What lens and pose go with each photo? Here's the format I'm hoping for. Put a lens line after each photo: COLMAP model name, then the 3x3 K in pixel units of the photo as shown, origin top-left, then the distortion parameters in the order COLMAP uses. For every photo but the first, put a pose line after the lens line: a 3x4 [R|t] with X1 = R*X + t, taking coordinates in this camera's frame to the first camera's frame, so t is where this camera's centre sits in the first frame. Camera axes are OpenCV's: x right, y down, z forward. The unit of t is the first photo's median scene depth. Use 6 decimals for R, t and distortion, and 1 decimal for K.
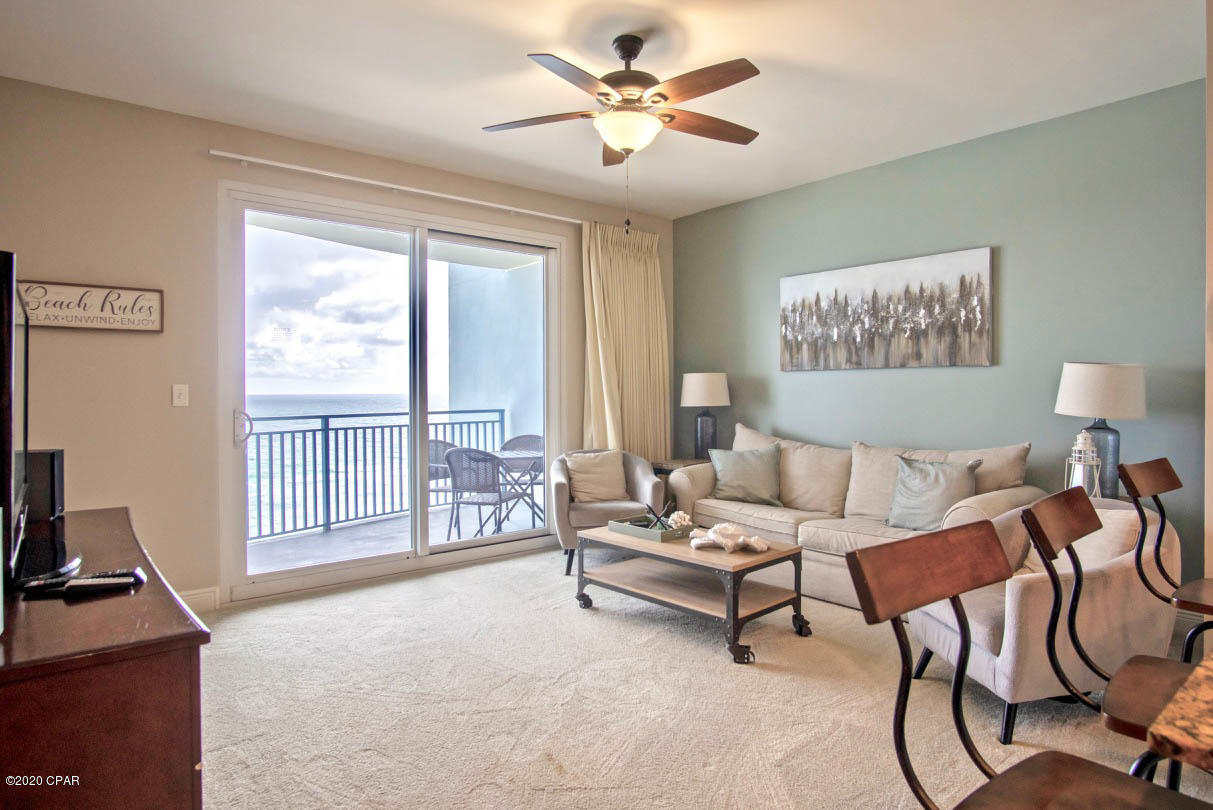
lens RADIAL K [[684.9, 0, 606.5], [0, 684.9, 405.0], [0, 0, 1]] dist [-0.009205, 0.000251]
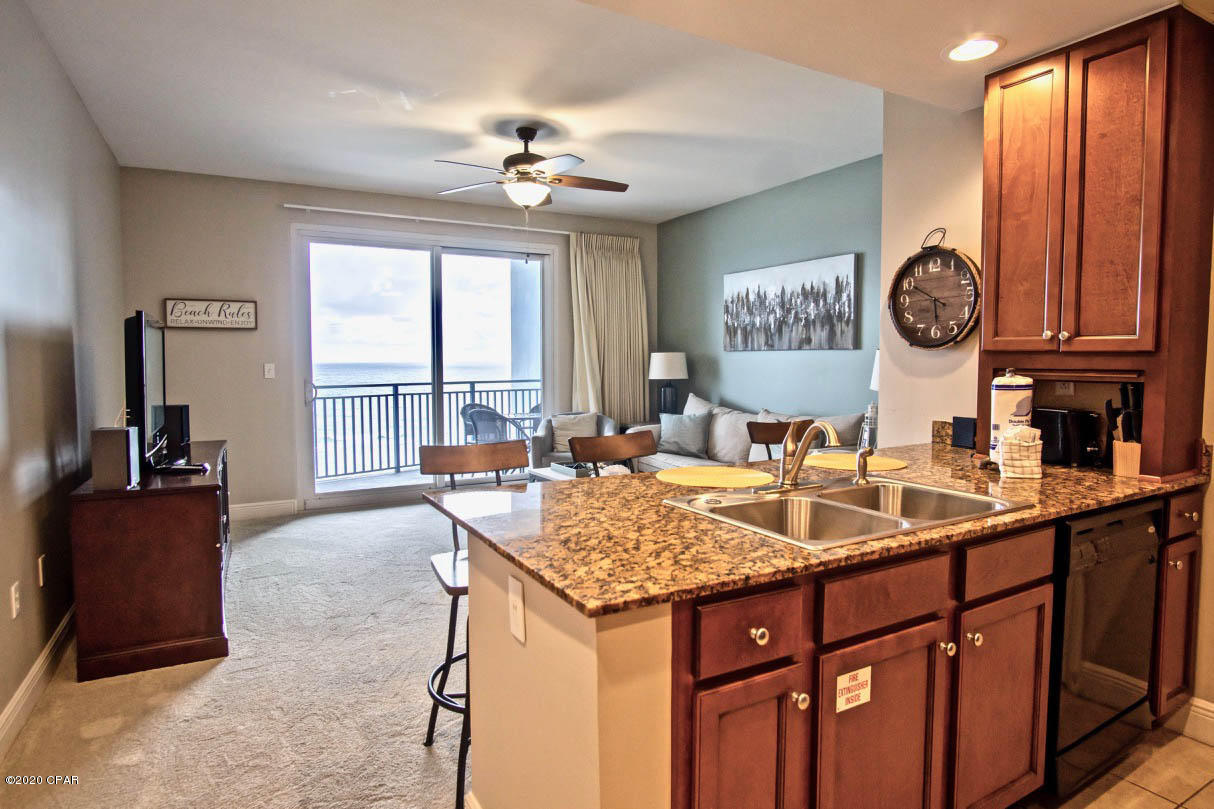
lens RADIAL K [[666.3, 0, 602.0], [0, 666.3, 406.1], [0, 0, 1]] dist [-0.002170, -0.001835]
pose [[0.983875, 0.013731, -0.178332, 0.276761], [-0.004888, 0.998741, 0.049931, -0.010522], [0.178793, -0.048255, 0.982703, -0.241551]]
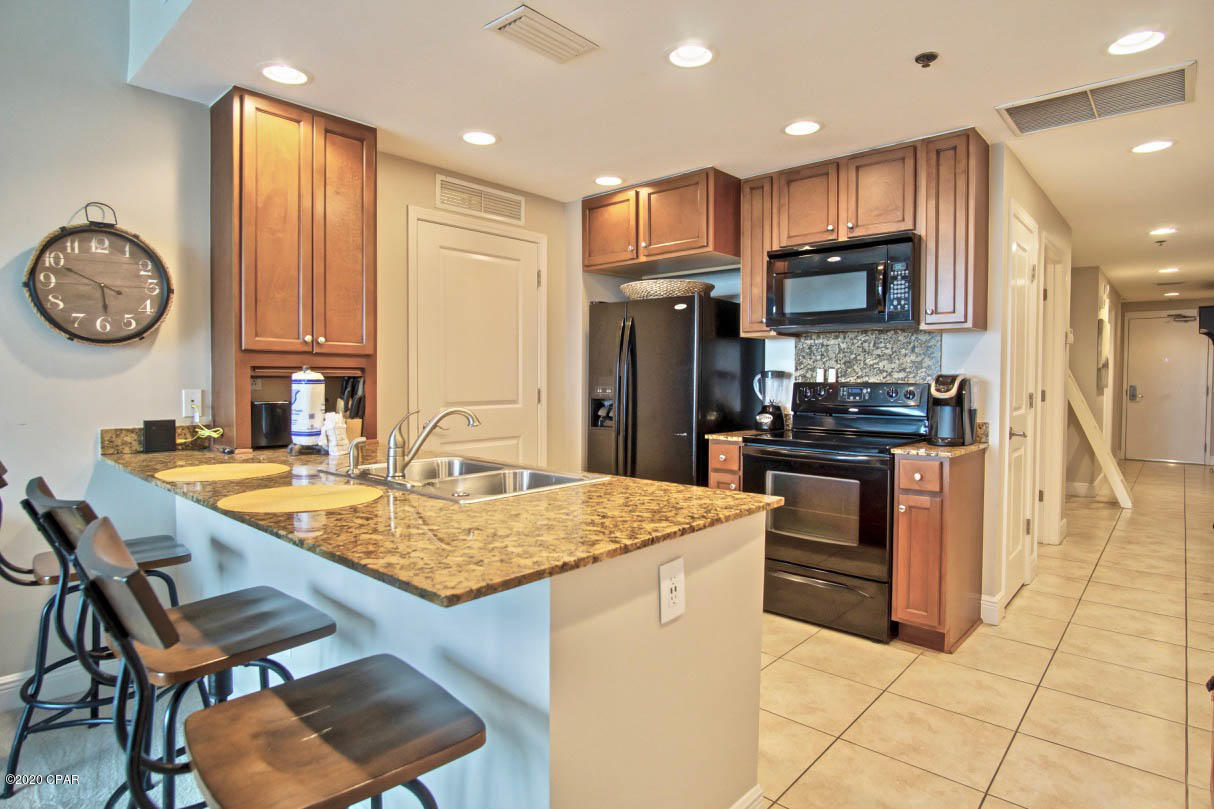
lens RADIAL K [[650.7, 0, 608.3], [0, 650.7, 398.5], [0, 0, 1]] dist [-0.025010, 0.000204]
pose [[-0.144959, -0.032895, 0.988891, -1.629684], [0.016716, 0.999223, 0.035689, 0.027793], [-0.989296, 0.021704, -0.144297, 1.586255]]
